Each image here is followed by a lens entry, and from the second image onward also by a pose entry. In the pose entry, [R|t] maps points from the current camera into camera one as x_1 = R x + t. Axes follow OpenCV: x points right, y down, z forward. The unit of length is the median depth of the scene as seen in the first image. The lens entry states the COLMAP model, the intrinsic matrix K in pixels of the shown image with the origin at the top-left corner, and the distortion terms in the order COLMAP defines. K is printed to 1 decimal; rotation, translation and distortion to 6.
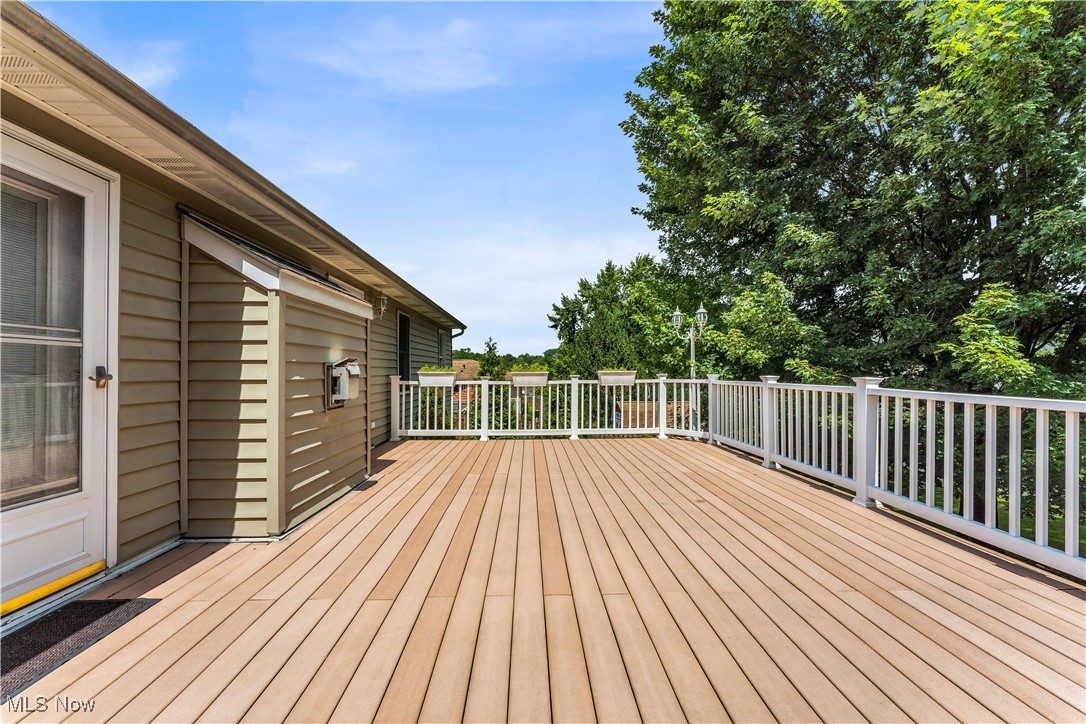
lens RADIAL K [[435.0, 0, 538.3], [0, 435.0, 369.8], [0, 0, 1]] dist [-0.002070, -0.000248]
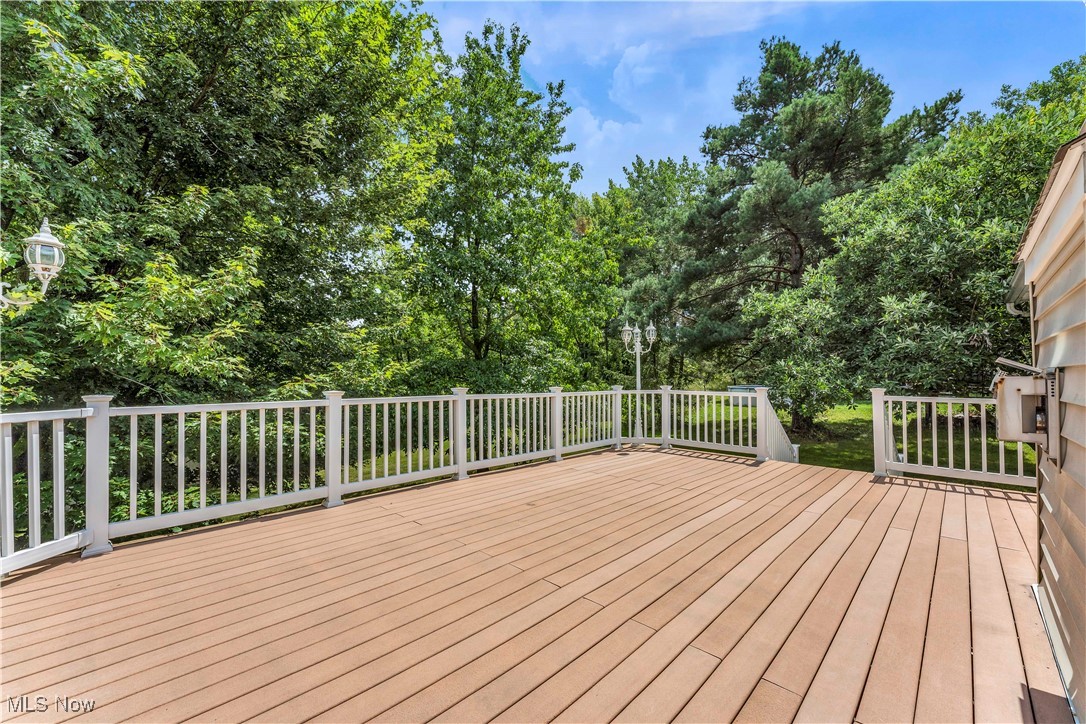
lens RADIAL K [[435.0, 0, 538.3], [0, 435.0, 369.8], [0, 0, 1]] dist [-0.002070, -0.000248]
pose [[-0.698951, 0.022297, 0.714822, -0.417702], [0.006667, 0.999674, -0.024662, -0.002186], [-0.715138, -0.012472, -0.698872, 1.767091]]
